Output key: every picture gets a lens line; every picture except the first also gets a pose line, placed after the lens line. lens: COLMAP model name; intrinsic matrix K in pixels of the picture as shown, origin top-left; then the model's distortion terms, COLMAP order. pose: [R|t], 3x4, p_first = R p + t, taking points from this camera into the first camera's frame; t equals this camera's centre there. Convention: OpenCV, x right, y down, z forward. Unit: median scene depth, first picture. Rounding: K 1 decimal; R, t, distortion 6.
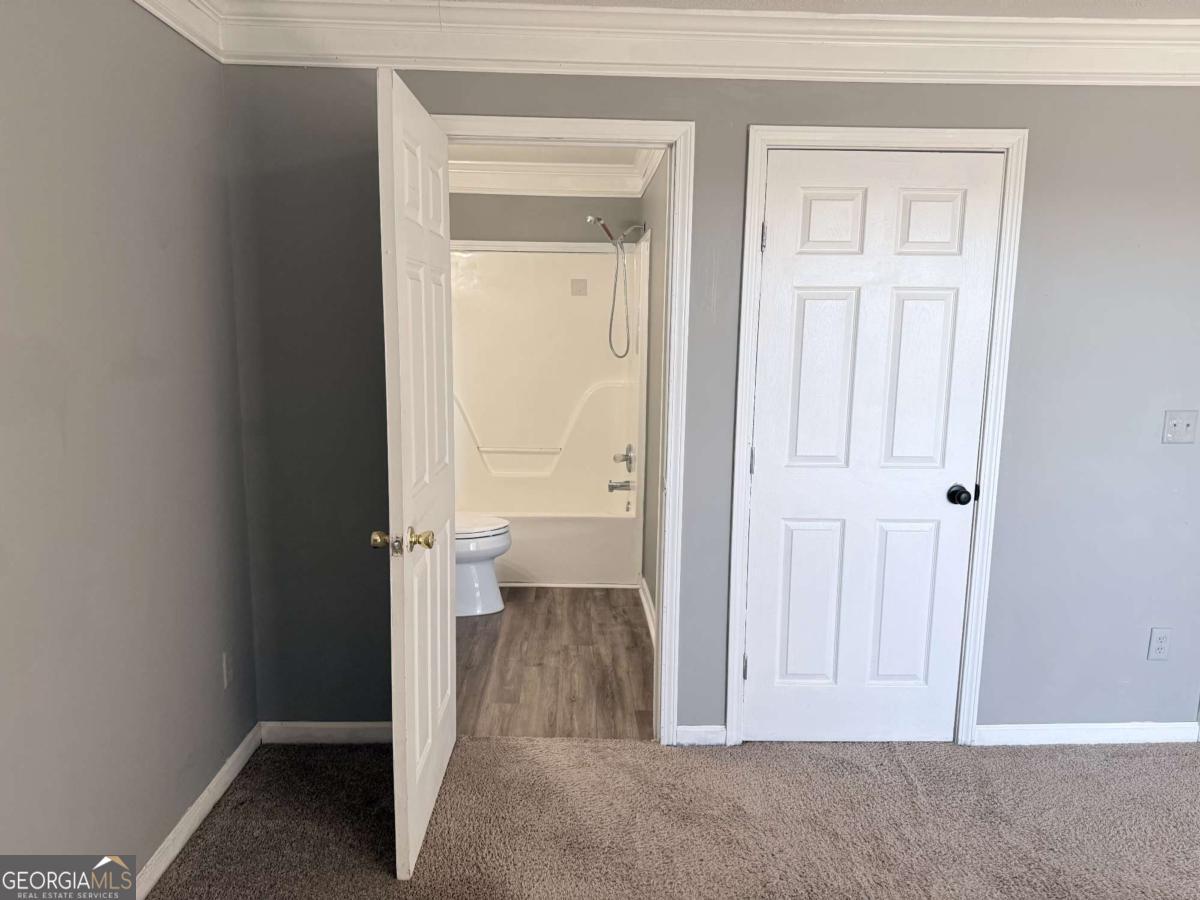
lens RADIAL K [[832.7, 0, 605.9], [0, 832.7, 441.4], [0, 0, 1]] dist [0.061097, -0.104083]
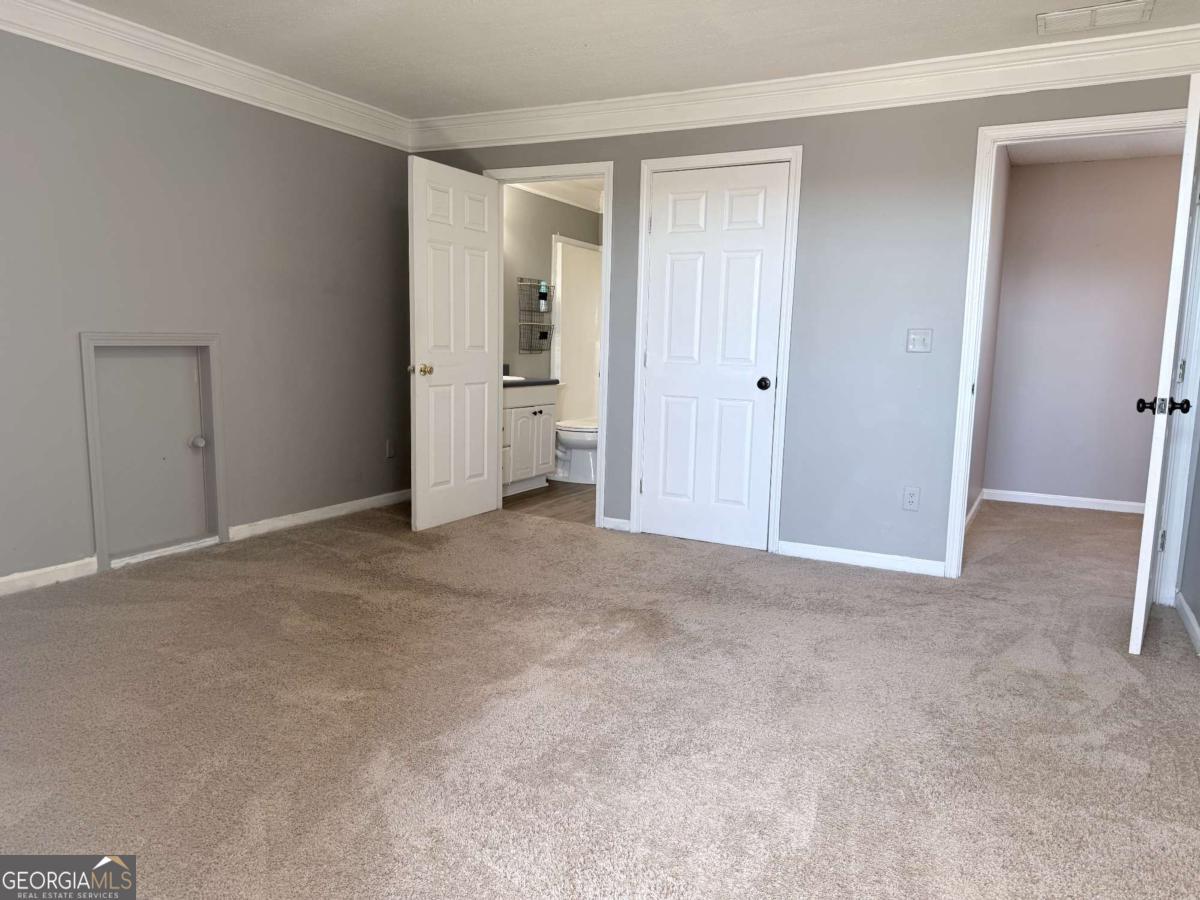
lens RADIAL K [[832.7, 0, 595.5], [0, 832.7, 455.4], [0, 0, 1]] dist [0.061097, -0.104083]
pose [[0.864575, 0.077777, -0.496449, 0.936655], [-0.081733, 0.996559, 0.013788, 0.201583], [0.495813, 0.028655, 0.867957, -0.500238]]
